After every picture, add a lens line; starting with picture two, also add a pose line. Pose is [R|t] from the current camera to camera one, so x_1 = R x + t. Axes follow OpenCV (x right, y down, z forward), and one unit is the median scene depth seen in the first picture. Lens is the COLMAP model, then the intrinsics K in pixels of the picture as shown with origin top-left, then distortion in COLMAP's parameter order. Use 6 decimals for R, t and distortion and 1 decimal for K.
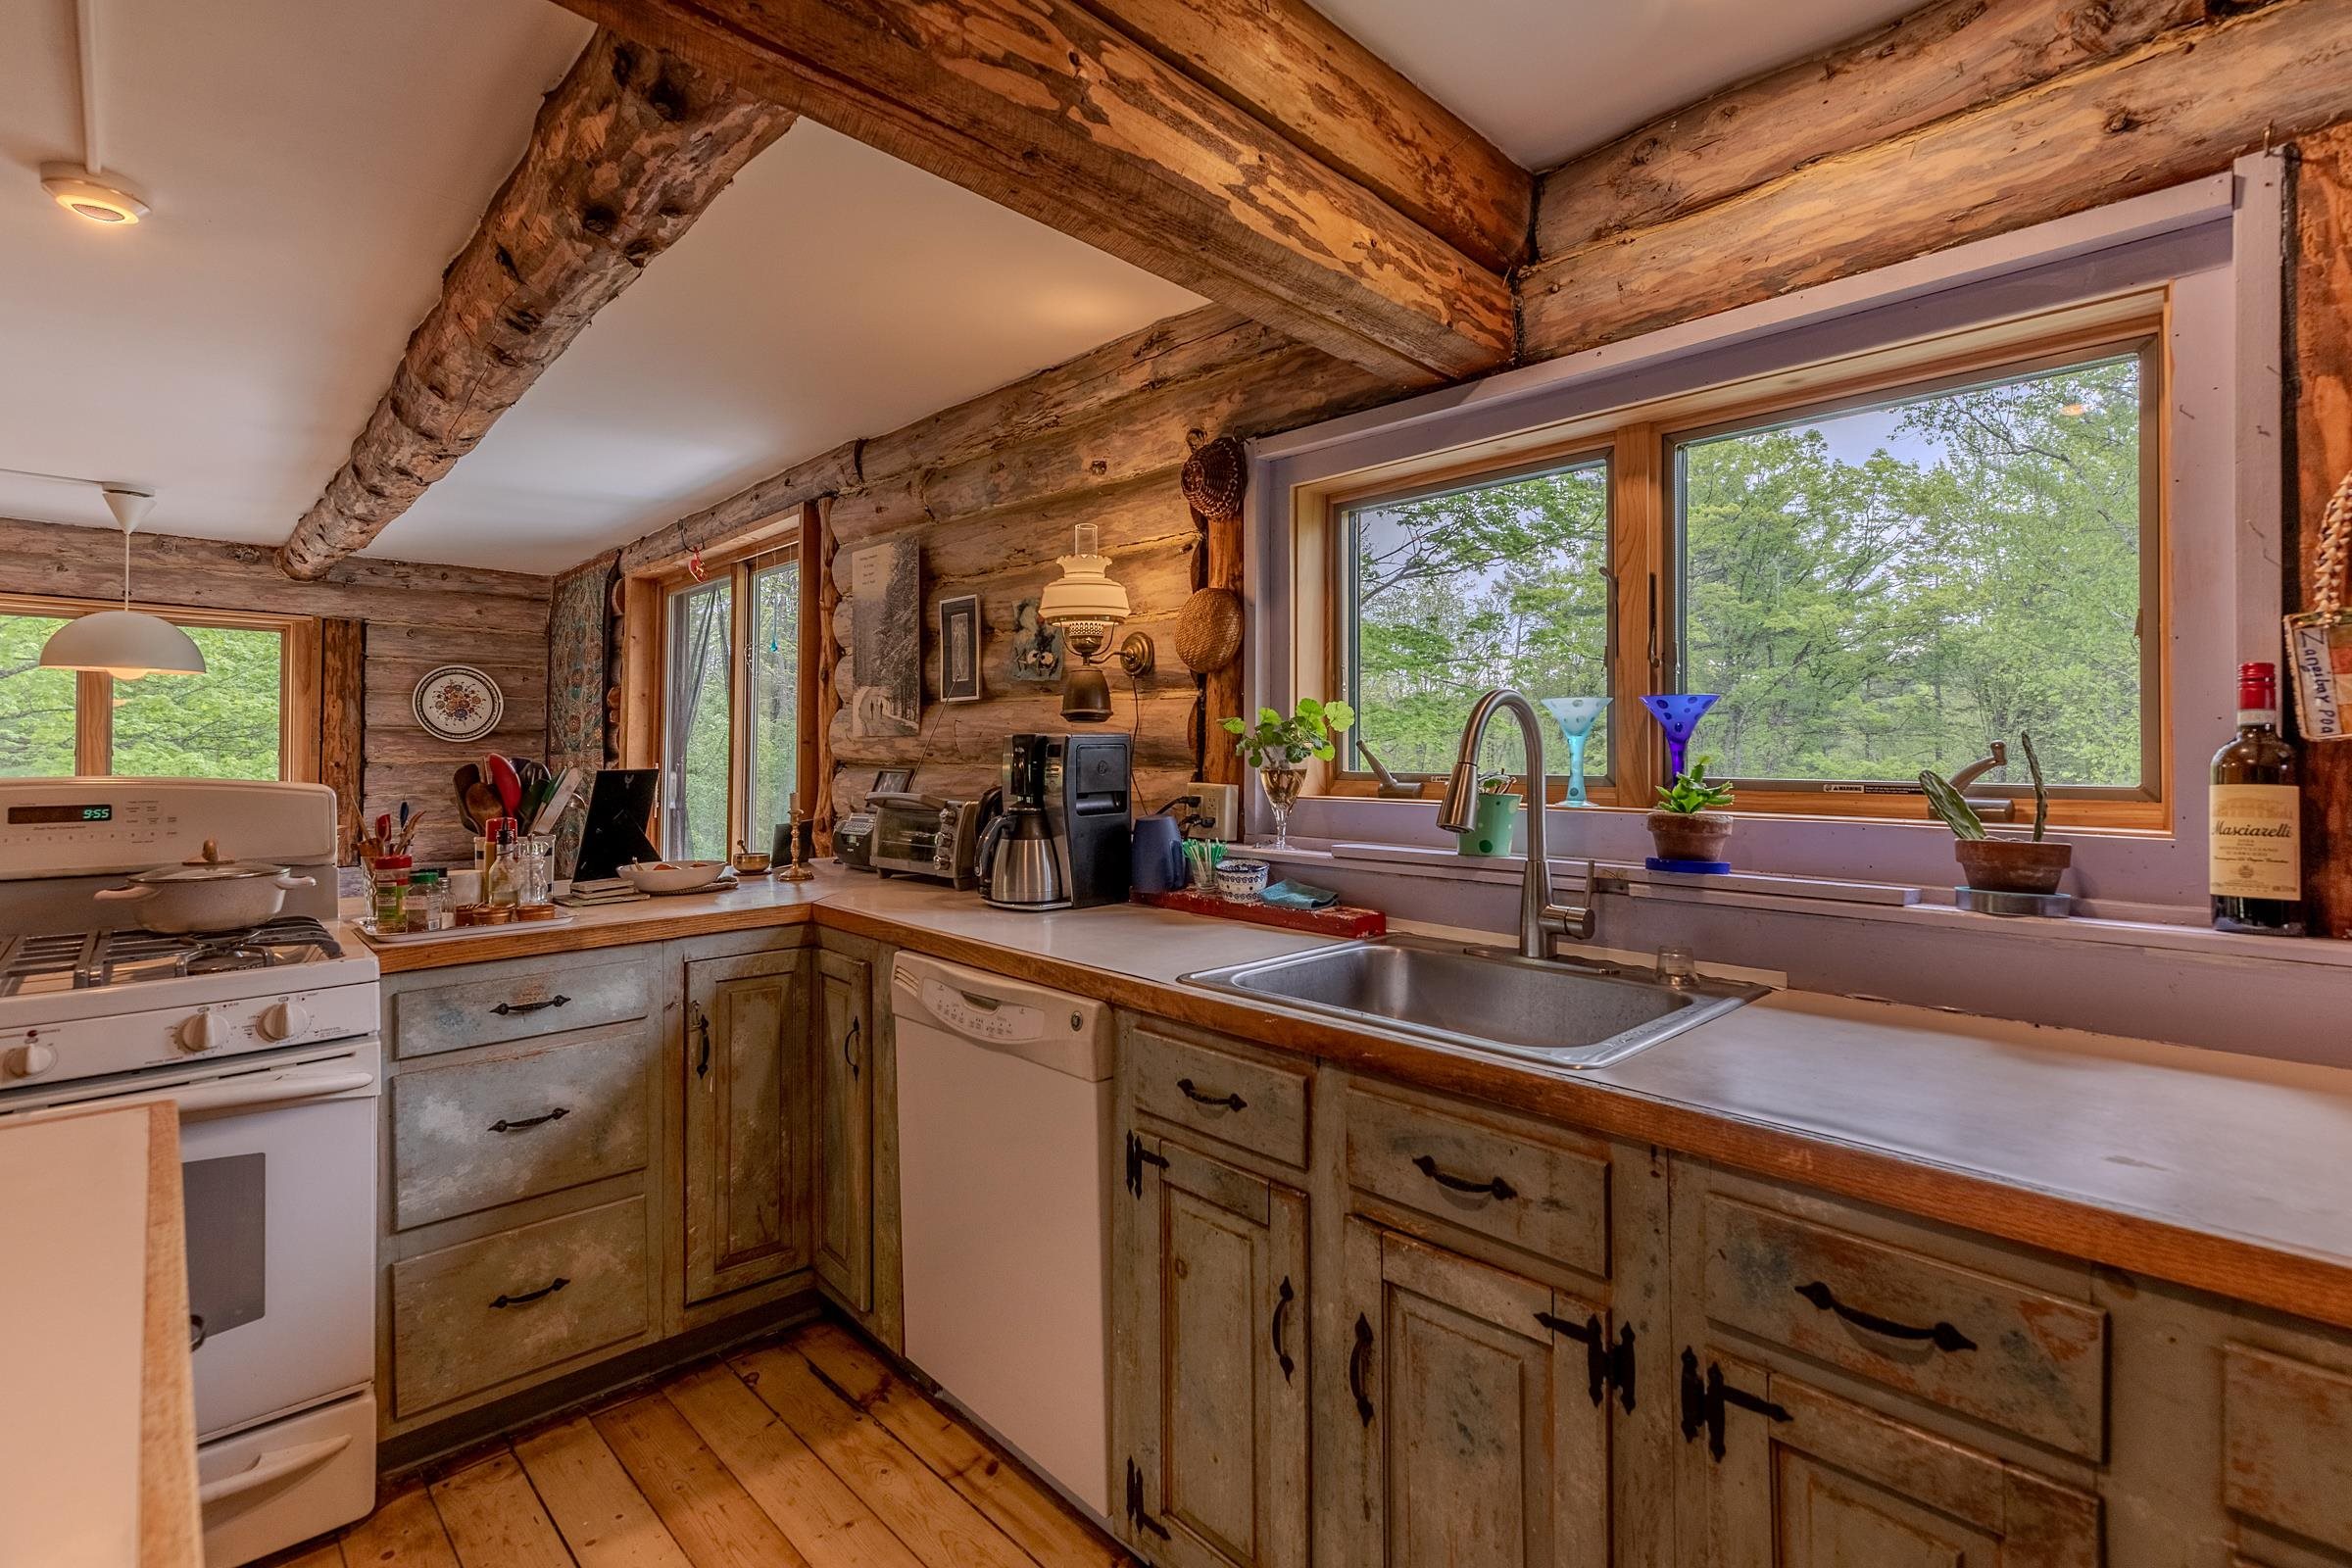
lens RADIAL K [[1090.0, 0, 1220.2], [0, 1090.0, 744.4], [0, 0, 1]] dist [0.006206, 0.000212]
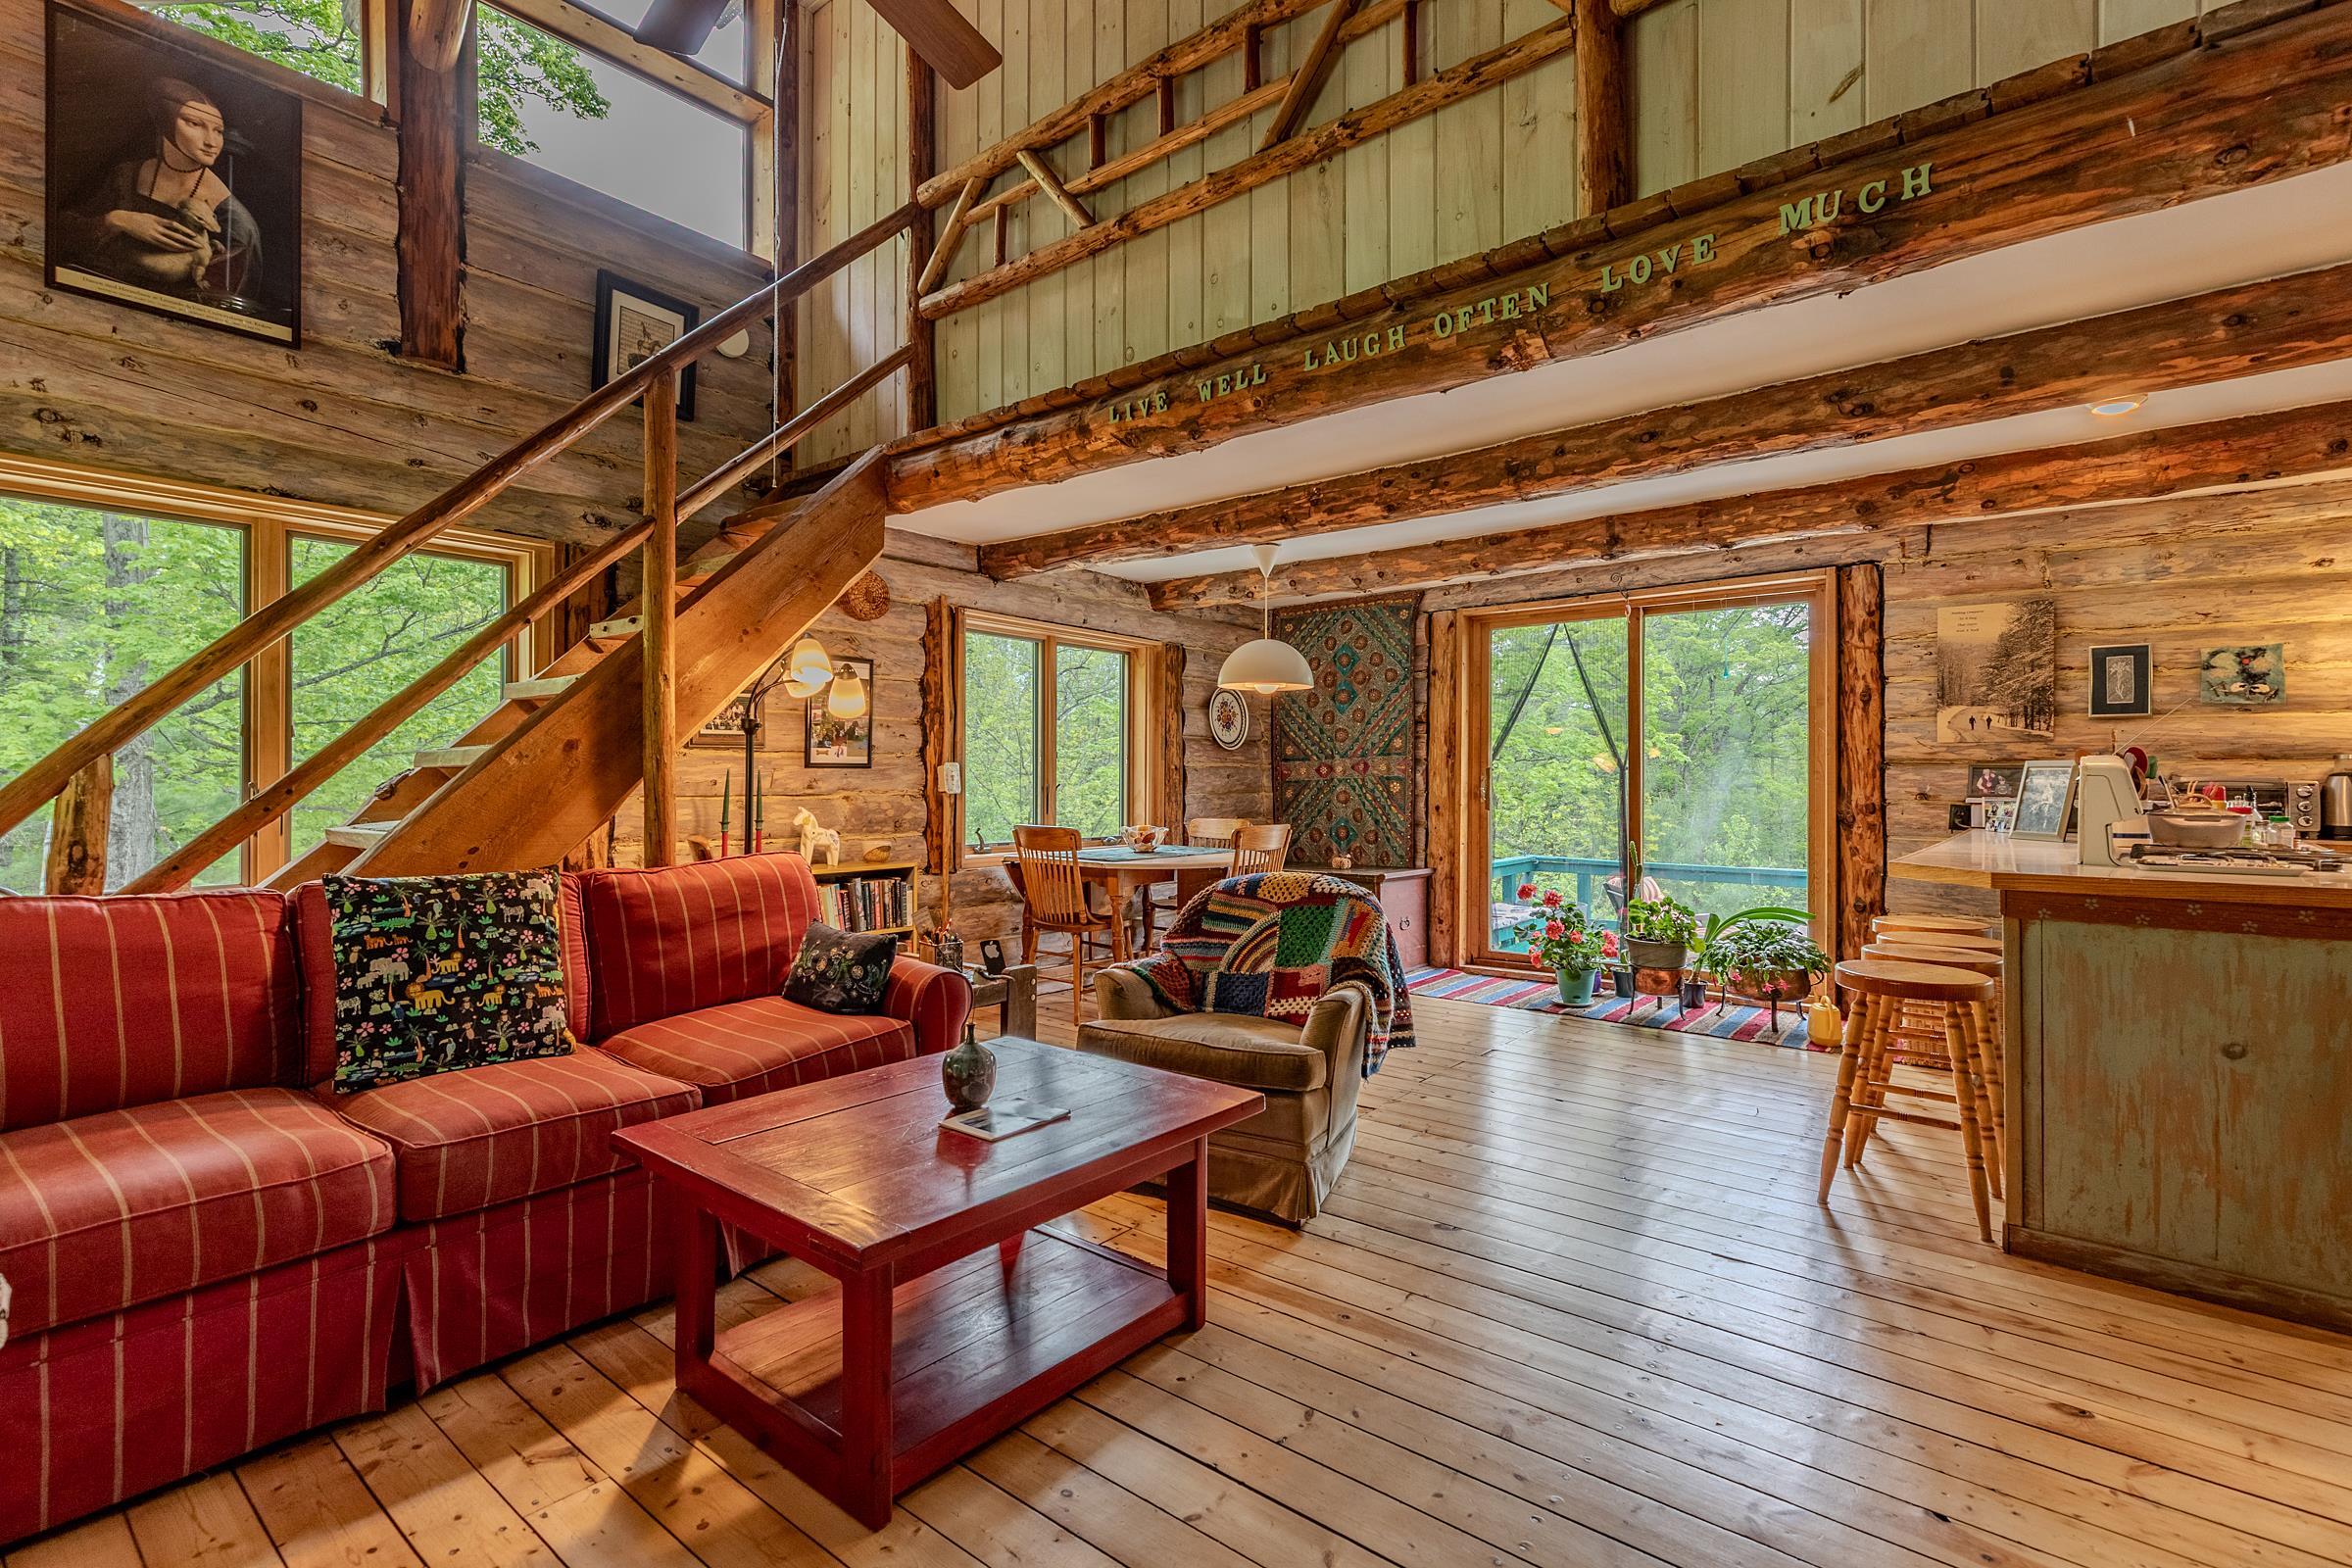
lens RADIAL K [[1075.3, 0, 1188.6], [0, 1075.3, 774.7], [0, 0, 1]] dist [0.004838, 0.000248]
pose [[0.991798, 0.003432, 0.127769, -1.933436], [-0.004407, 0.999963, 0.007351, 0.036399], [-0.127739, -0.007853, 0.991777, -0.292836]]
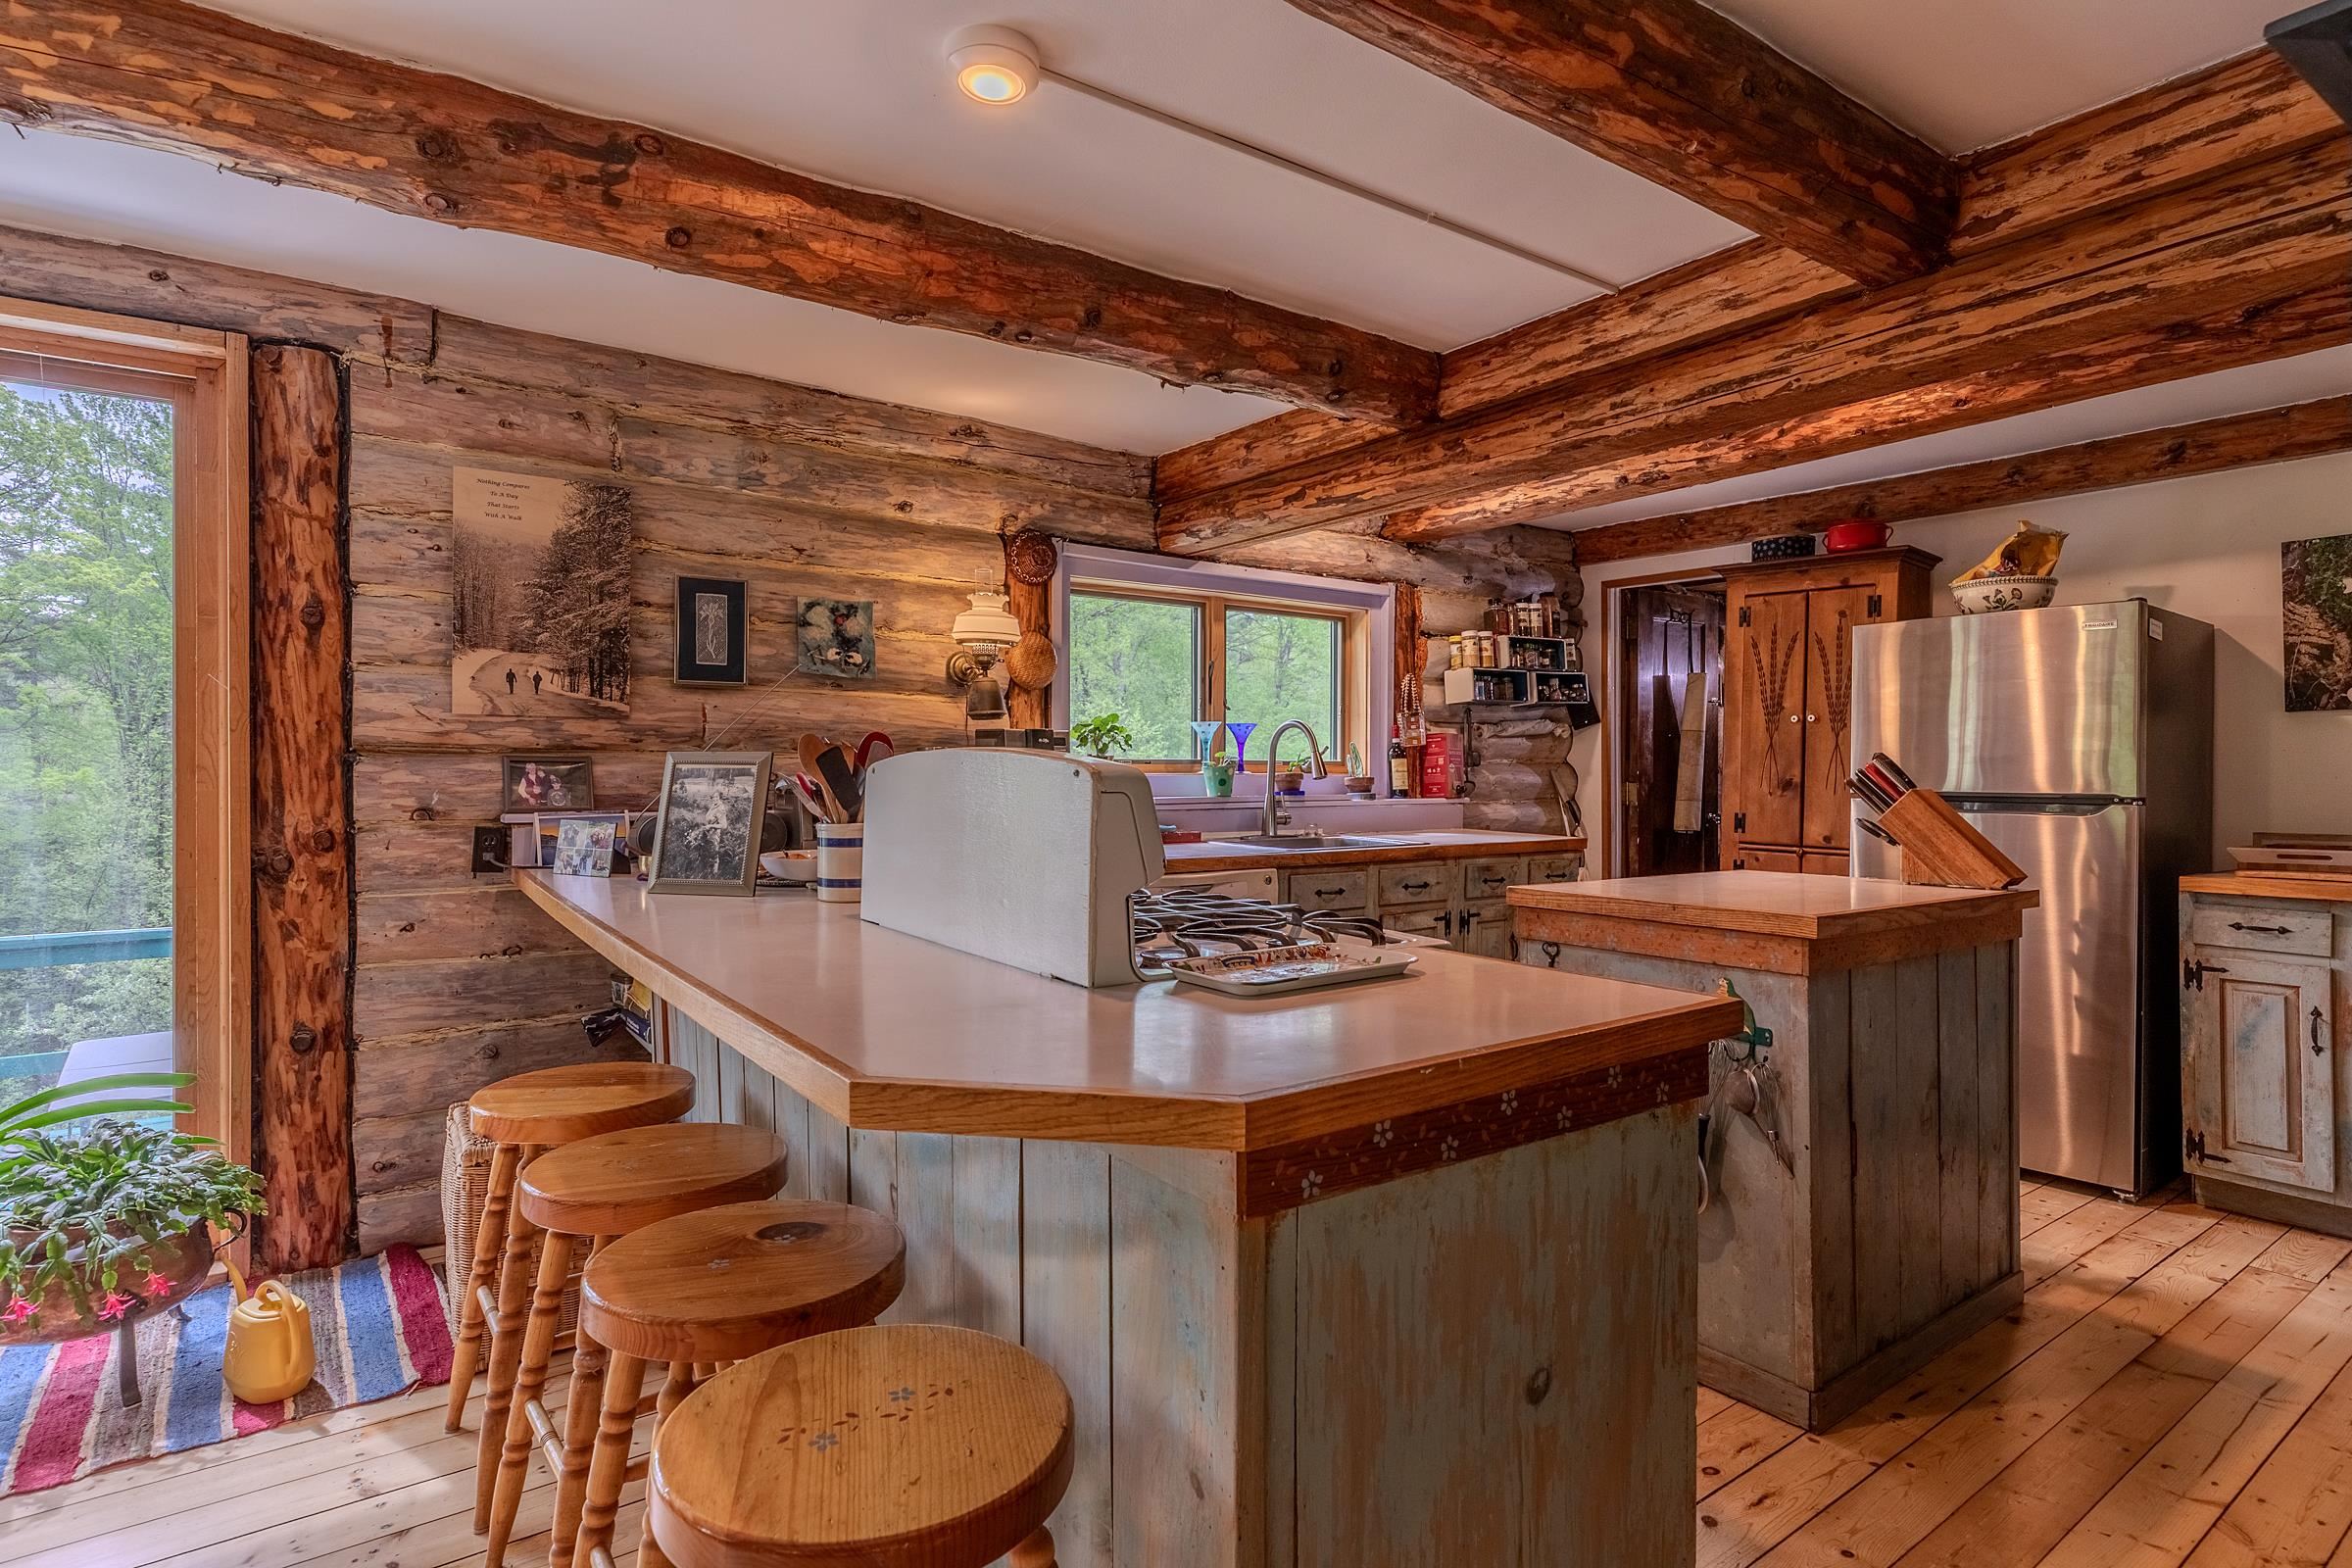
lens RADIAL K [[1211.4, 0, 1174.4], [0, 1211.4, 770.6], [0, 0, 1]] dist [-0.002014, 0.000703]
pose [[0.138571, -0.003086, 0.990348, -1.455198], [-0.011733, 0.999920, 0.004758, 0.028782], [-0.990283, -0.012279, 0.138524, 0.539657]]
